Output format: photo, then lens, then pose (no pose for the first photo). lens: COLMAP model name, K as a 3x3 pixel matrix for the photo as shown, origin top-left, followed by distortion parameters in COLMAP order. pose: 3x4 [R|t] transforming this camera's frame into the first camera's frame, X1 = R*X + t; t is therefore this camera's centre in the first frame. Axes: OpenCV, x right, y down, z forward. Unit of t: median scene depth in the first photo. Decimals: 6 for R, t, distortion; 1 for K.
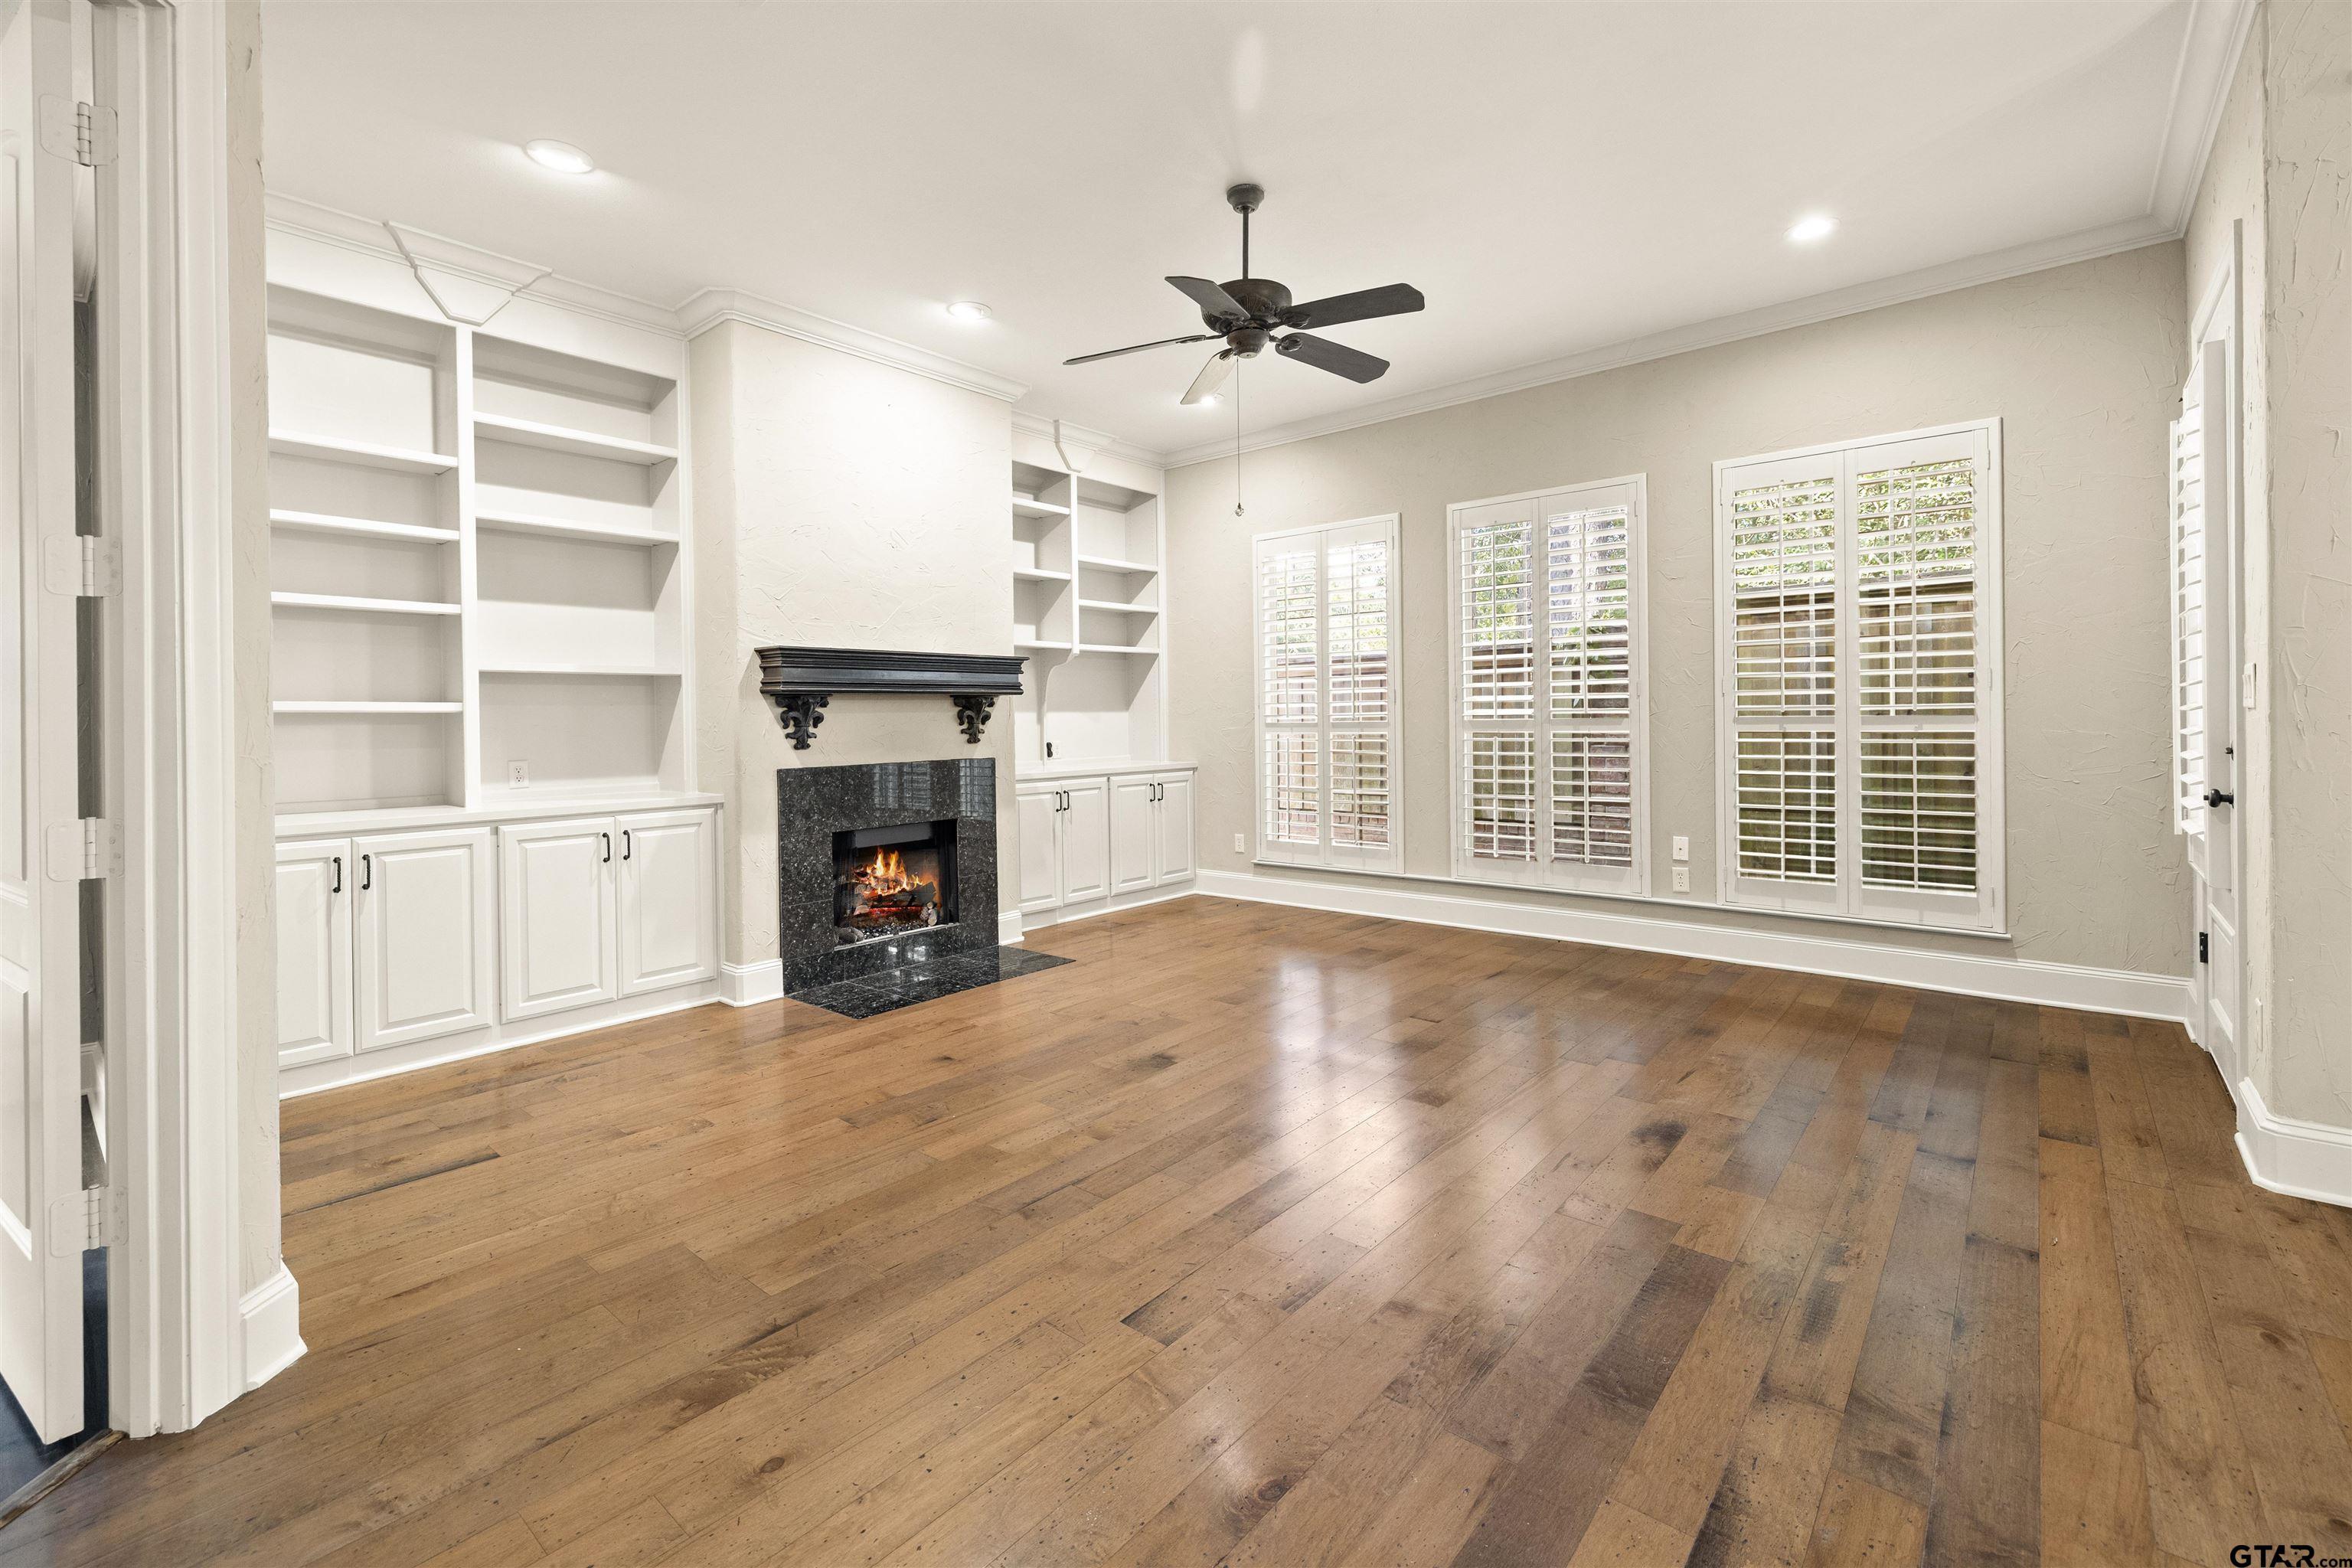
lens RADIAL K [[1003.3, 0, 1180.1], [0, 1003.3, 721.8], [0, 0, 1]] dist [0.002684, -0.000377]
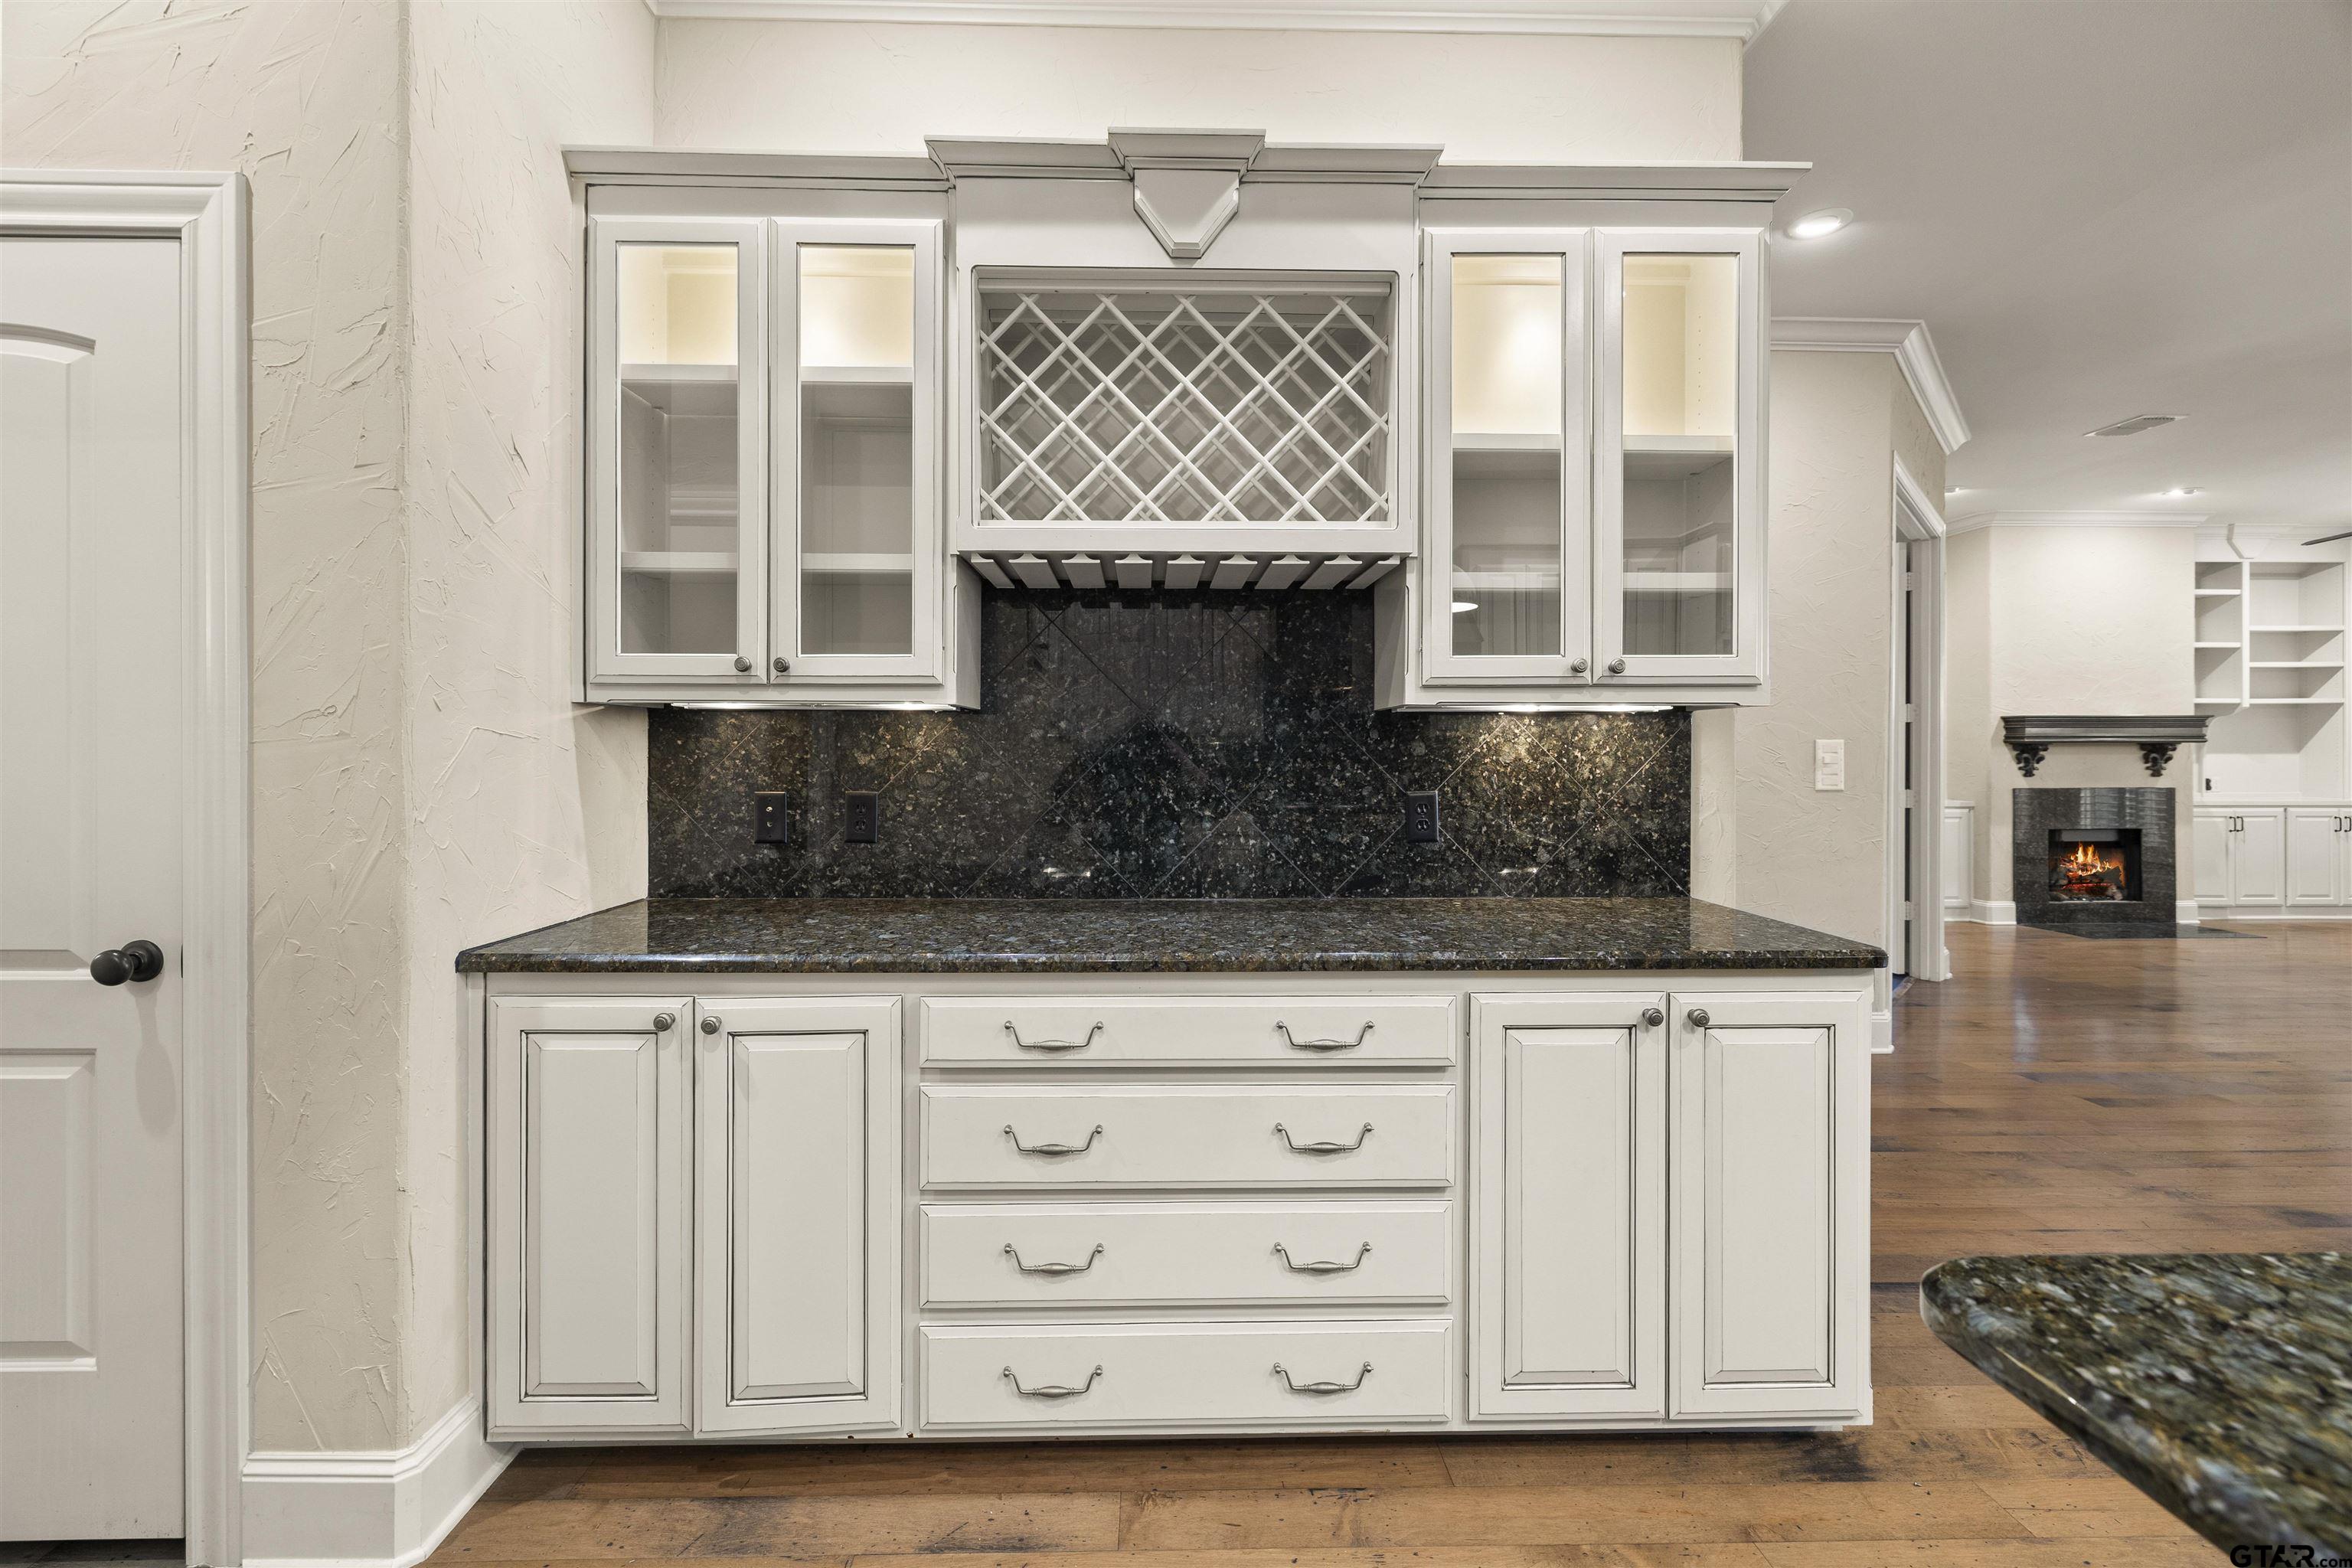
lens RADIAL K [[1003.3, 0, 1150.6], [0, 1003.3, 755.9], [0, 0, 1]] dist [0.002684, -0.000377]
pose [[0.664413, 0.015937, -0.747196, -0.104260], [-0.011214, 0.999873, 0.011355, -0.009892], [0.747281, 0.000835, 0.664507, -1.169288]]
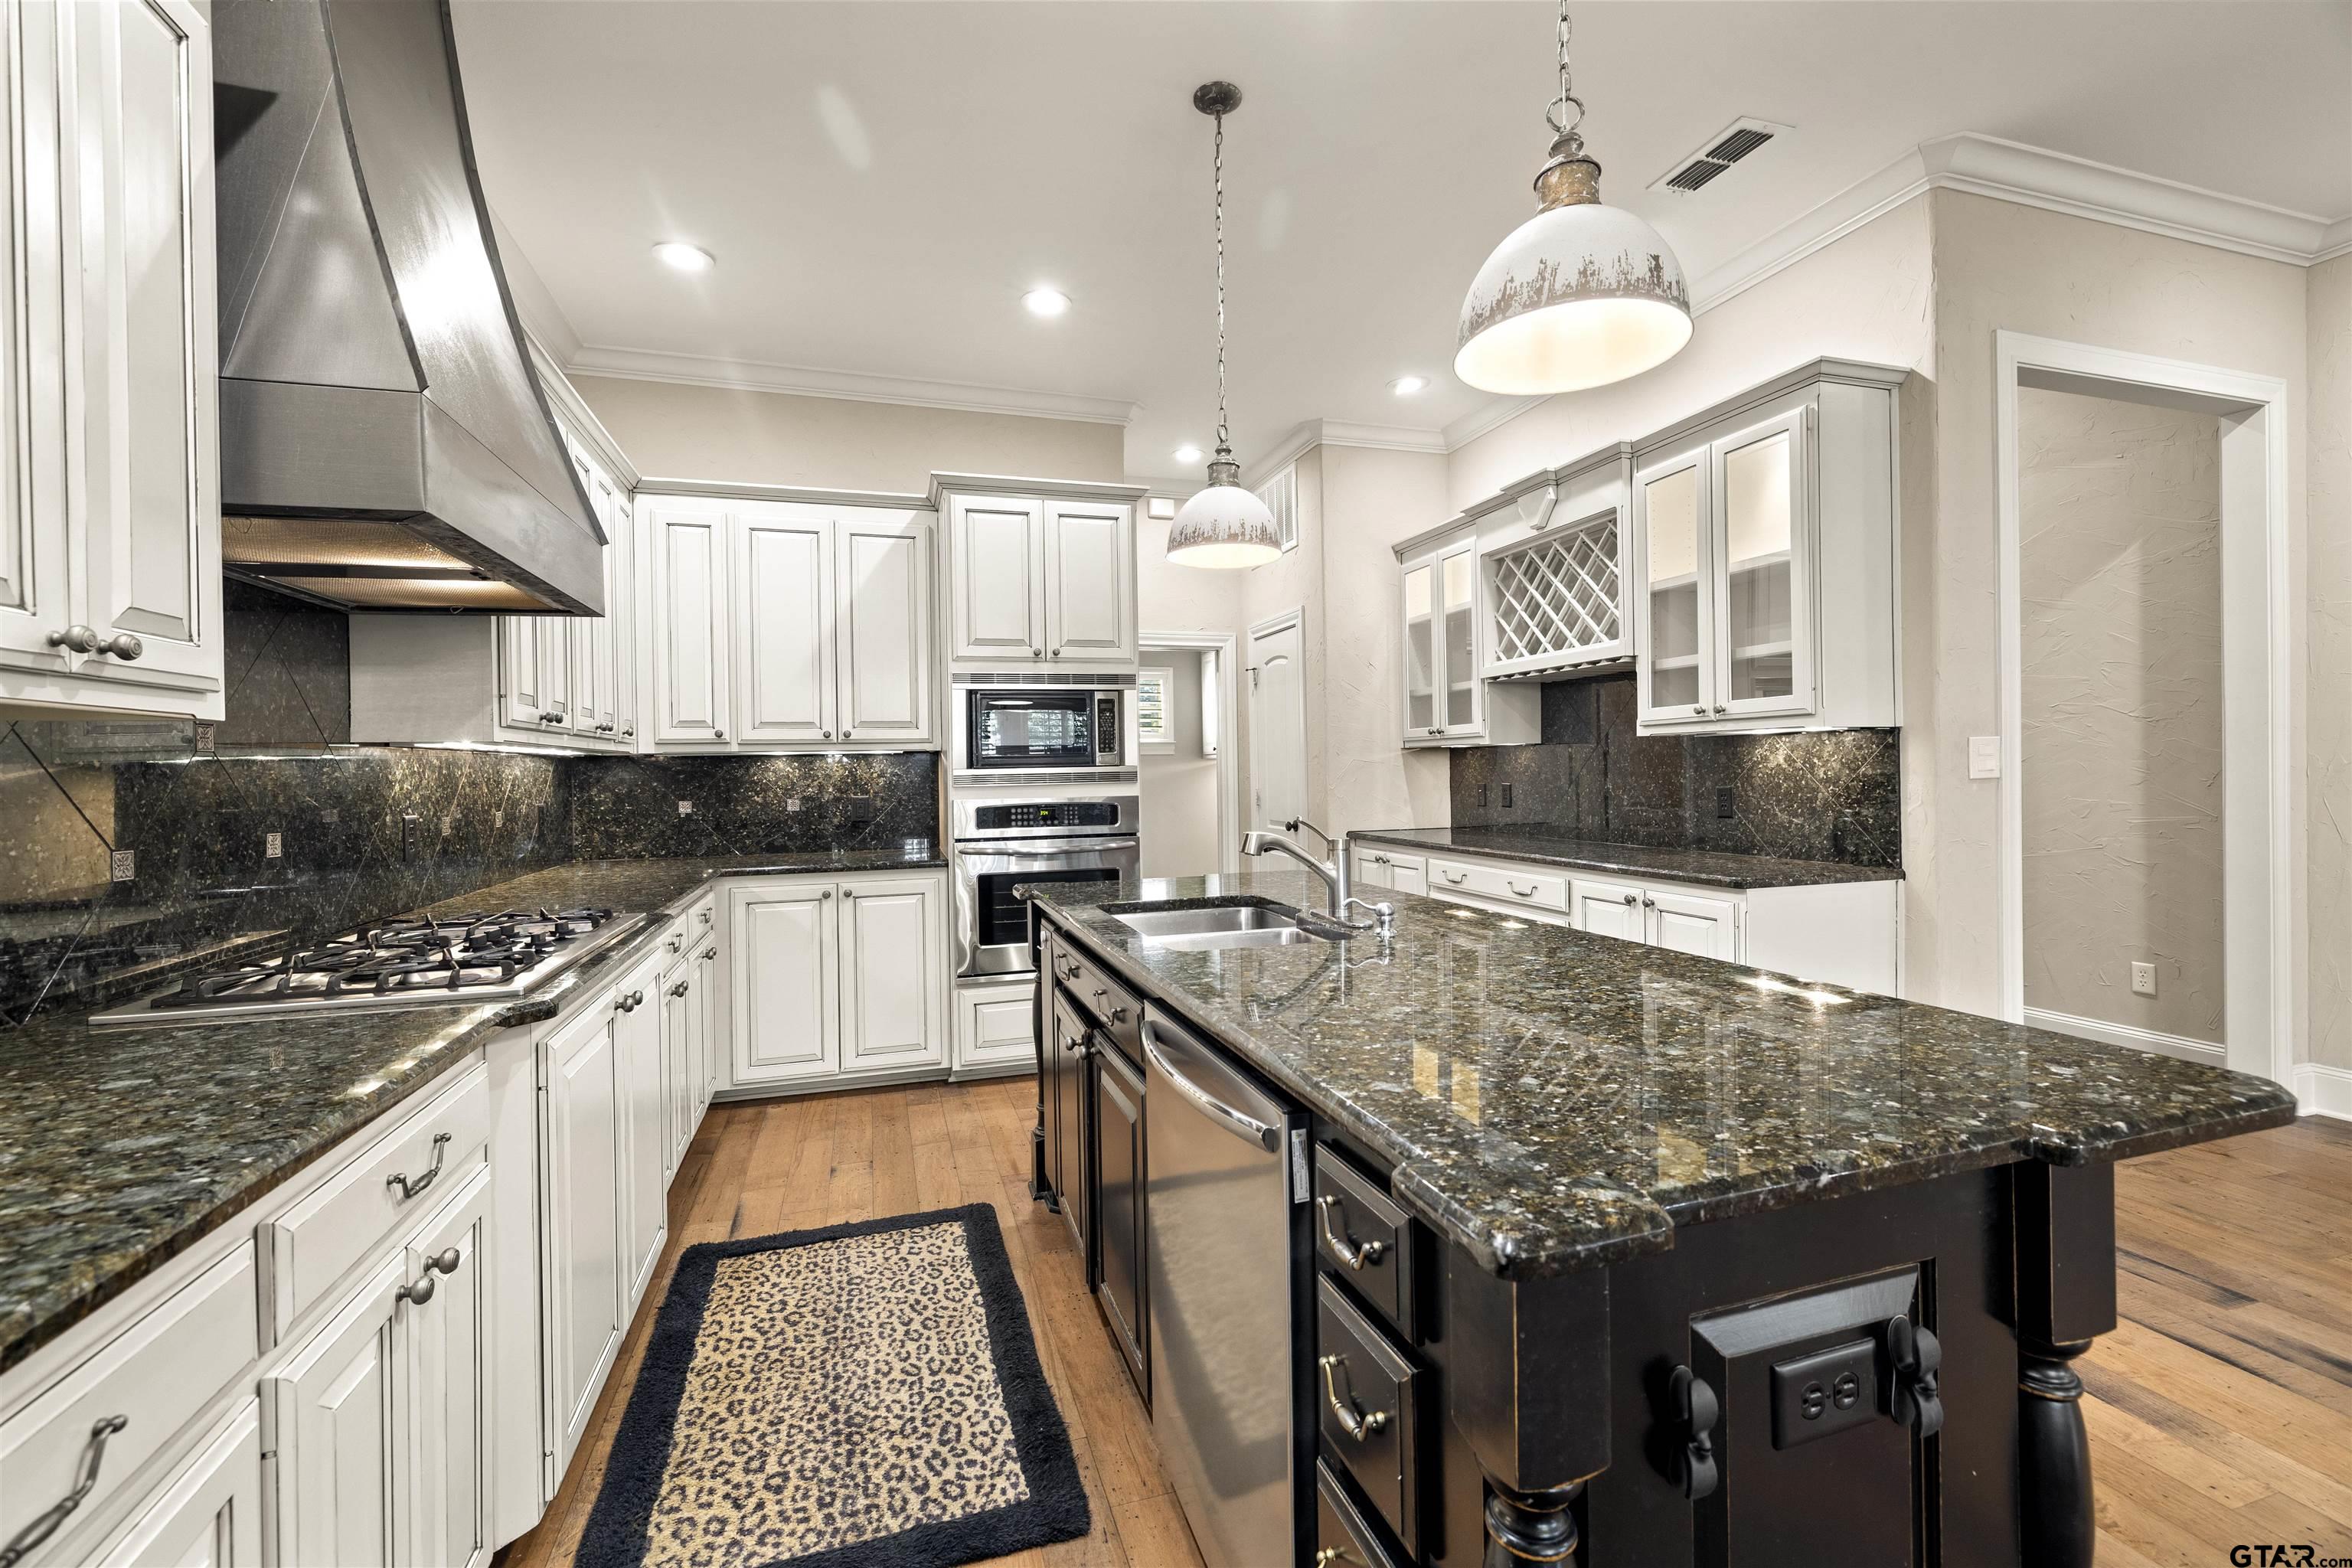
lens RADIAL K [[1003.3, 0, 1178.1], [0, 1003.3, 771.2], [0, 0, 1]] dist [0.002684, -0.000377]
pose [[-0.532645, 0.019839, -0.846106, 0.543667], [0.018386, 0.999761, 0.011867, -0.017390], [0.846139, -0.009235, -0.532883, -0.651501]]
